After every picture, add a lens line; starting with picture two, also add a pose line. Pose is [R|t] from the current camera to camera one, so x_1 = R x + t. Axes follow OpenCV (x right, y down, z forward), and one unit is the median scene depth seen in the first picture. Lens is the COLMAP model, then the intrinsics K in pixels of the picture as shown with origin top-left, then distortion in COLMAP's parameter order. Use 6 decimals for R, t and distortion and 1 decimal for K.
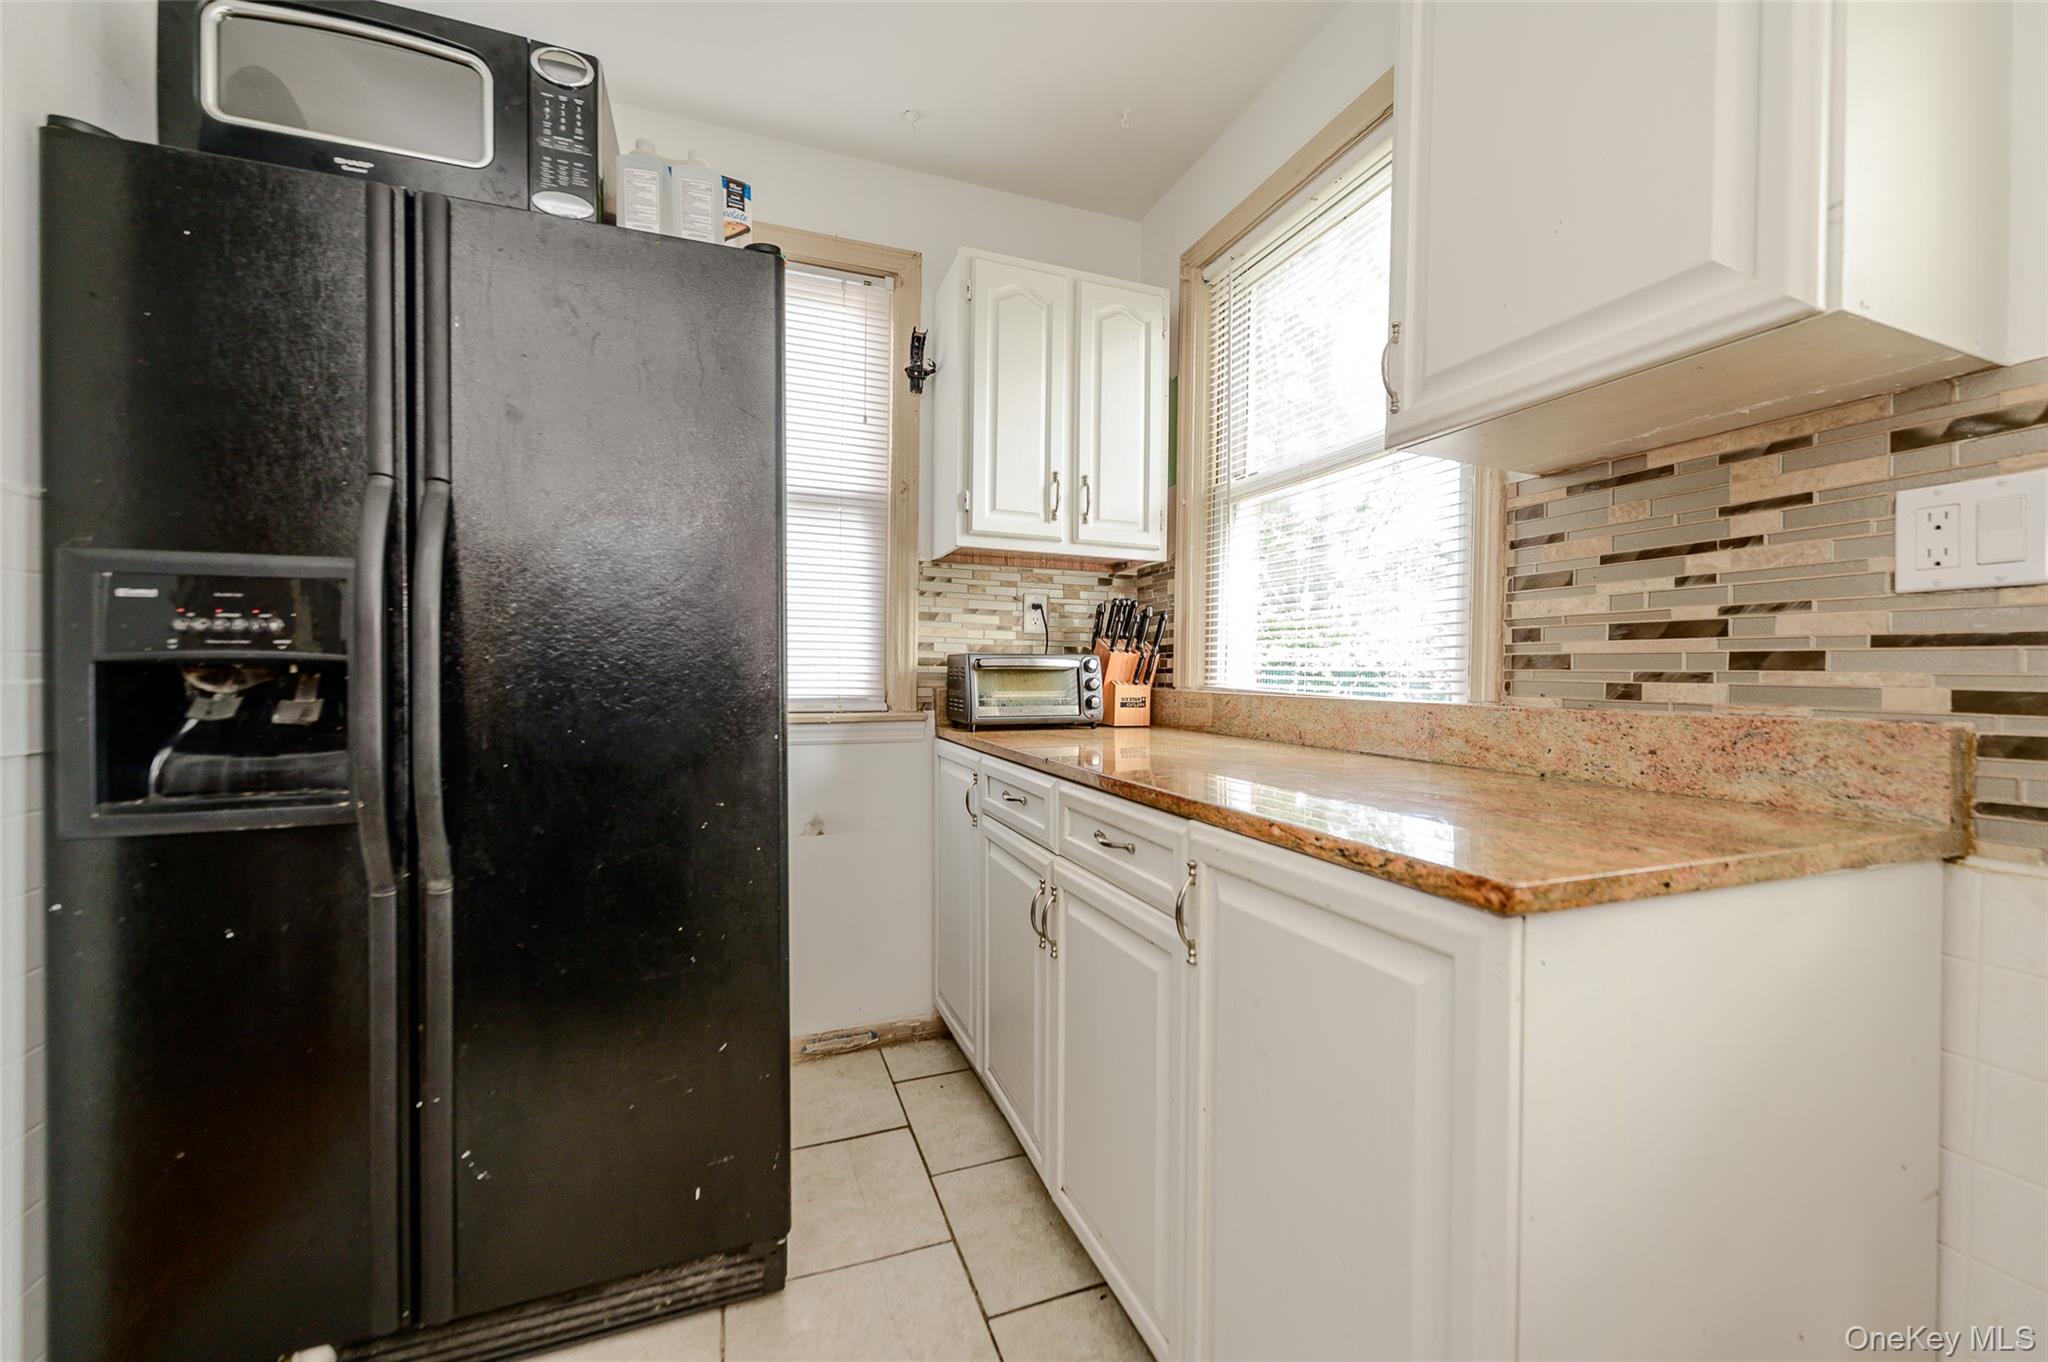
lens RADIAL K [[816.4, 0, 1021.7], [0, 816.4, 682.2], [0, 0, 1]] dist [-0.003781, 0.000008]
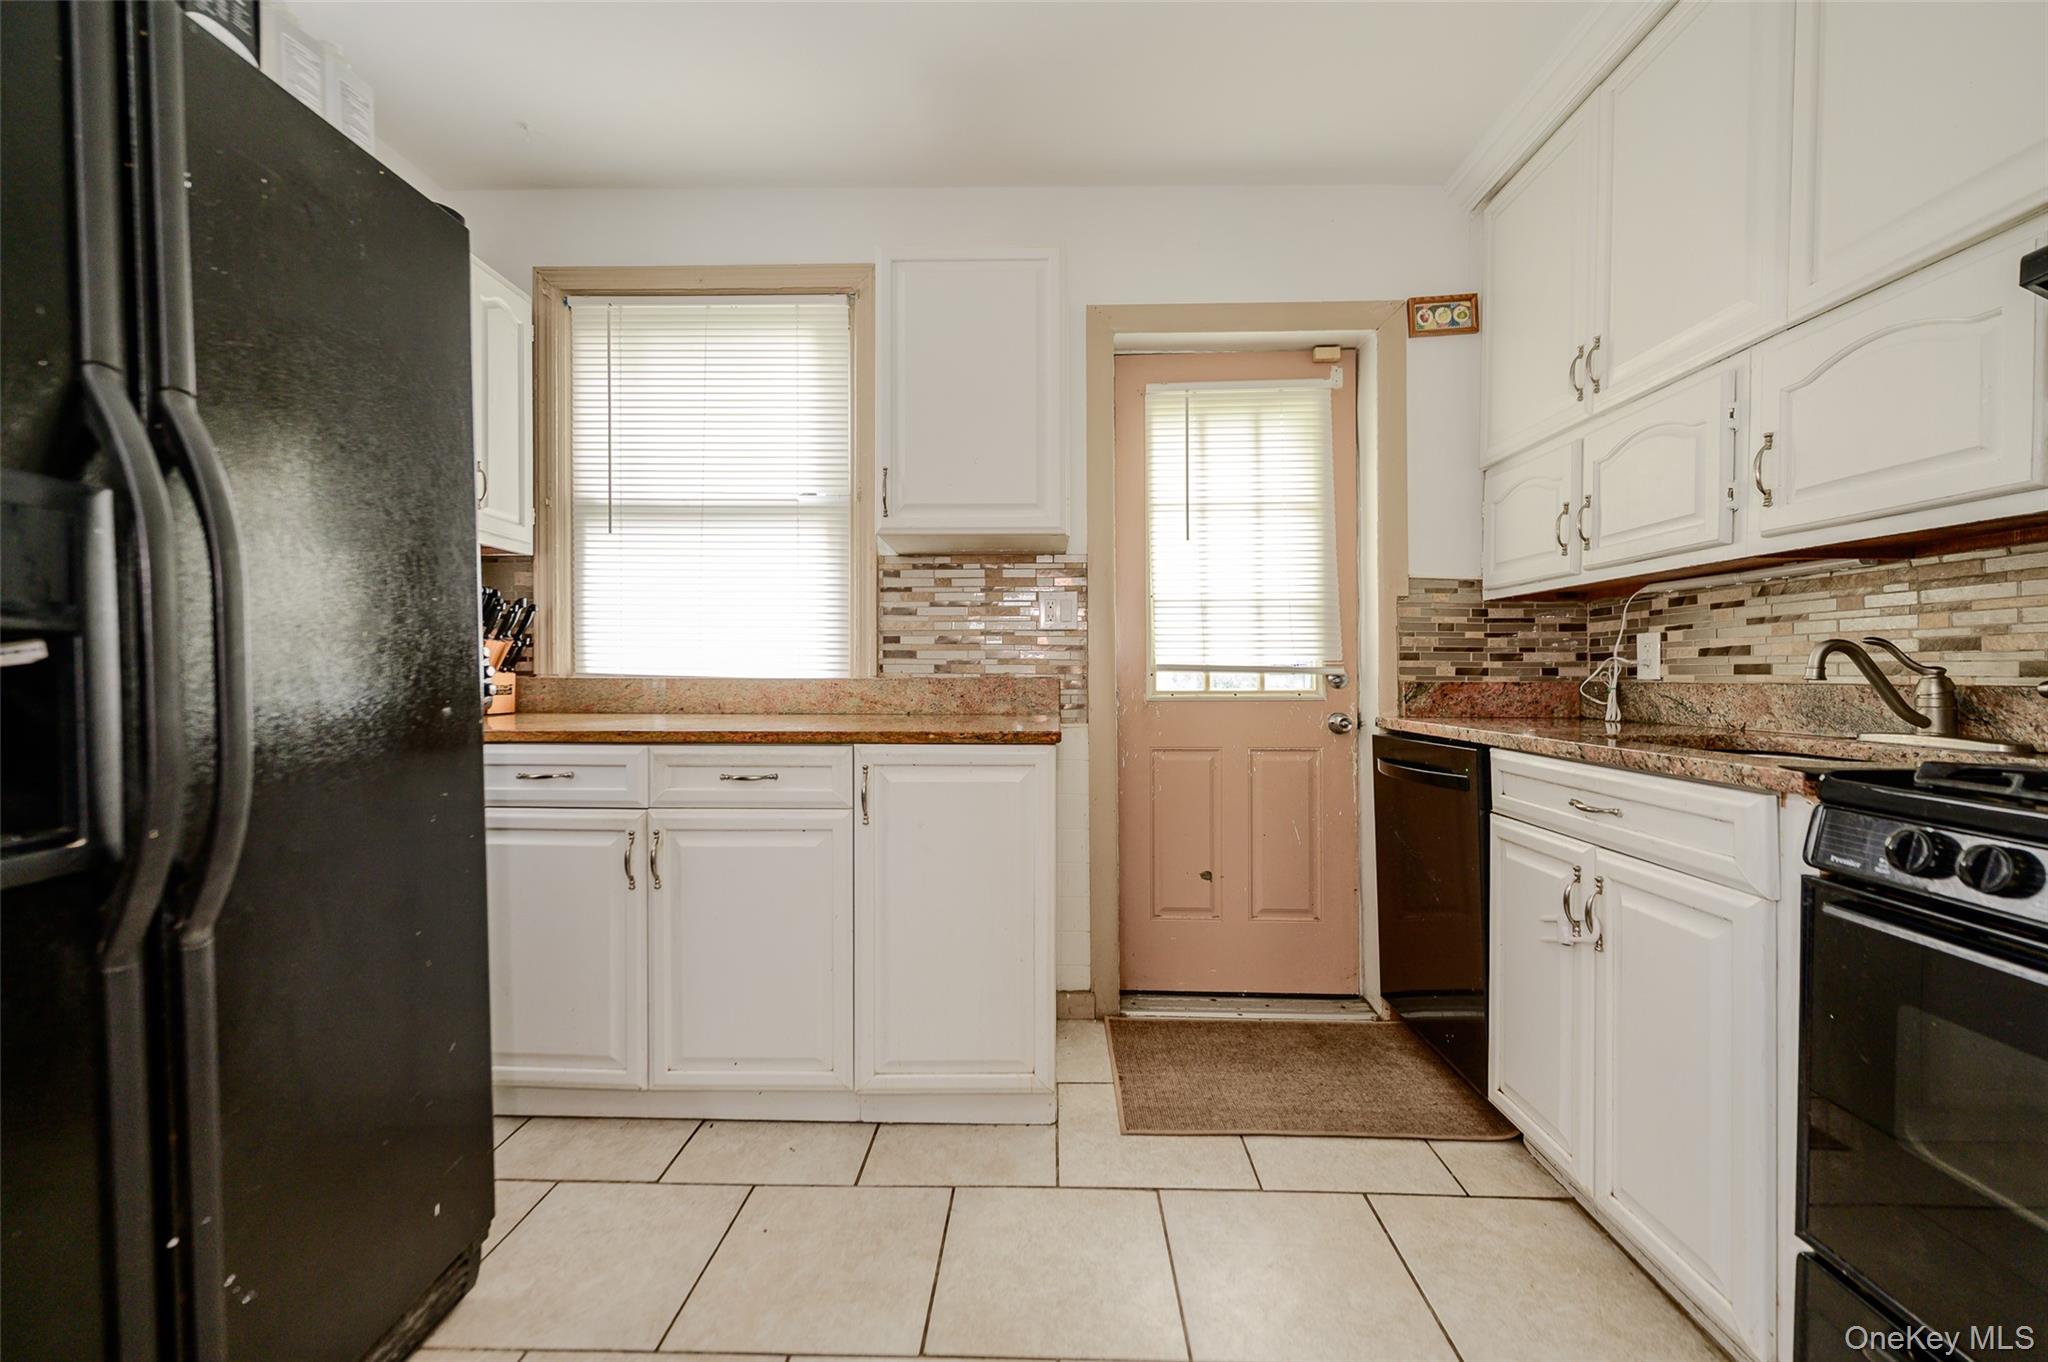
lens RADIAL K [[816.4, 0, 1025.4], [0, 816.4, 686.6], [0, 0, 1]] dist [-0.003781, 0.000008]
pose [[0.383295, -0.024396, 0.923304, -0.969150], [0.013949, 0.999690, 0.020624, 0.014803], [-0.923521, 0.004975, 0.383517, 0.009151]]
